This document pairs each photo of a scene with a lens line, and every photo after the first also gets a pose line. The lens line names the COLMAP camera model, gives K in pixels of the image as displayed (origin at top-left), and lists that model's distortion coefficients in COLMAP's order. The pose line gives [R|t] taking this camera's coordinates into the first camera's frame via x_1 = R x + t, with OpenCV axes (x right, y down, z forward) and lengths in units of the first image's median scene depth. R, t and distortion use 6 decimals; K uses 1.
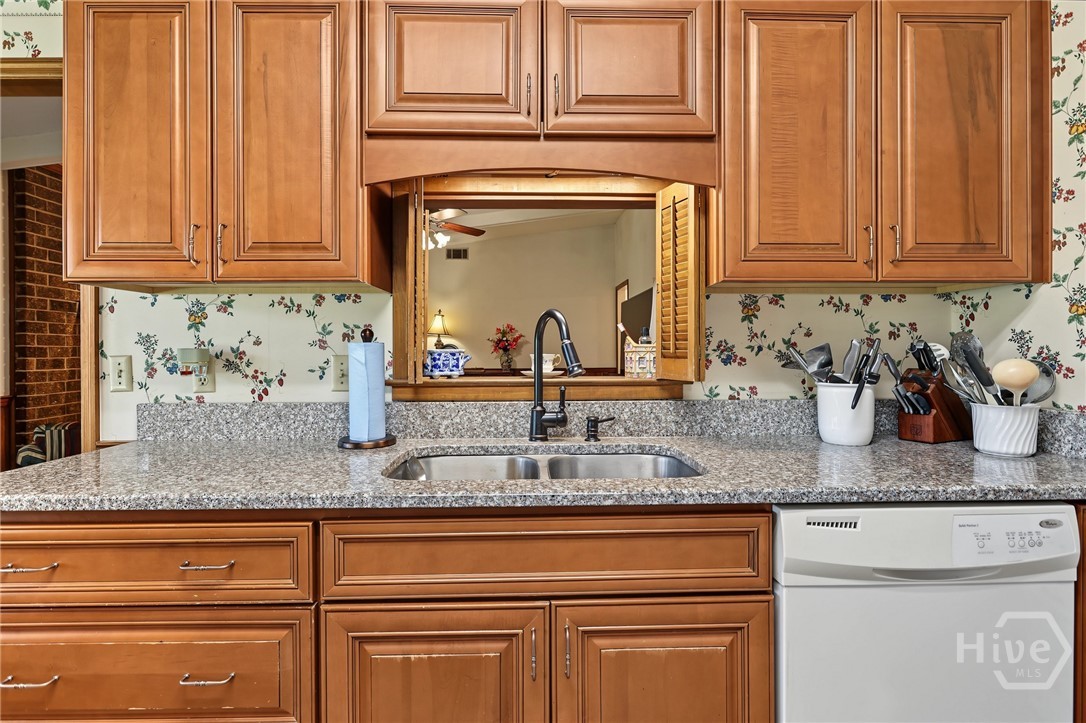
lens RADIAL K [[520.4, 0, 543.9], [0, 520.4, 356.8], [0, 0, 1]] dist [-0.000917, -0.000615]
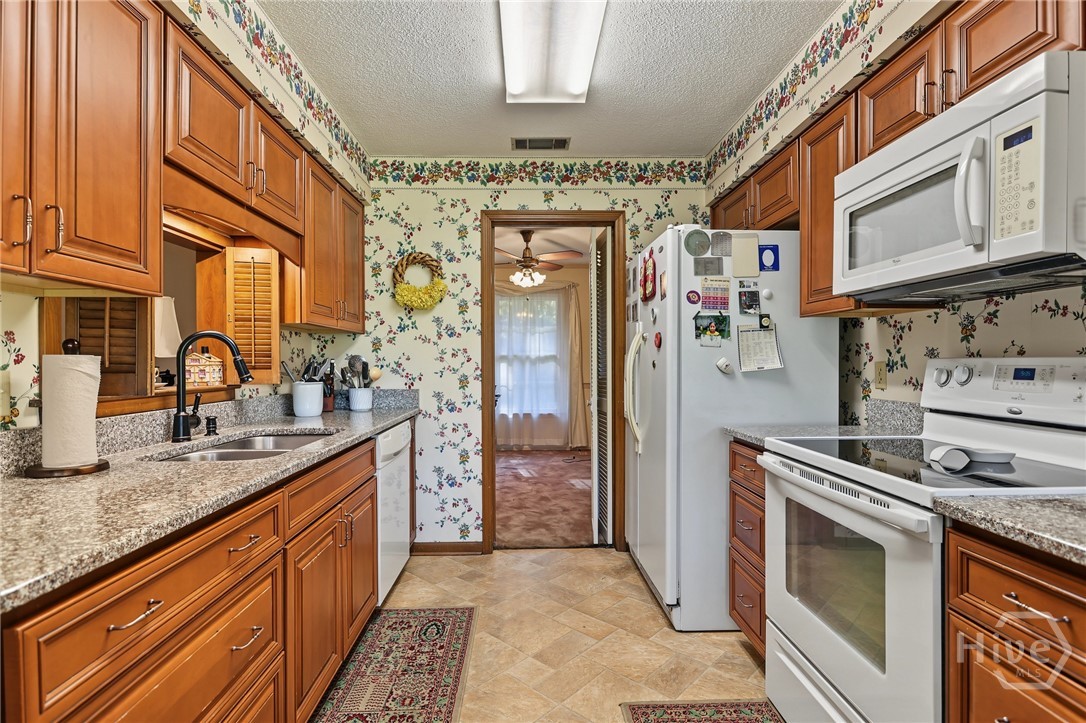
lens RADIAL K [[520.4, 0, 542.4], [0, 520.4, 362.7], [0, 0, 1]] dist [-0.000917, -0.000615]
pose [[-0.008583, 0.003126, 0.999958, -1.184458], [0.012404, 0.999919, -0.003019, -0.001110], [-0.999886, 0.012378, -0.008622, 0.208883]]
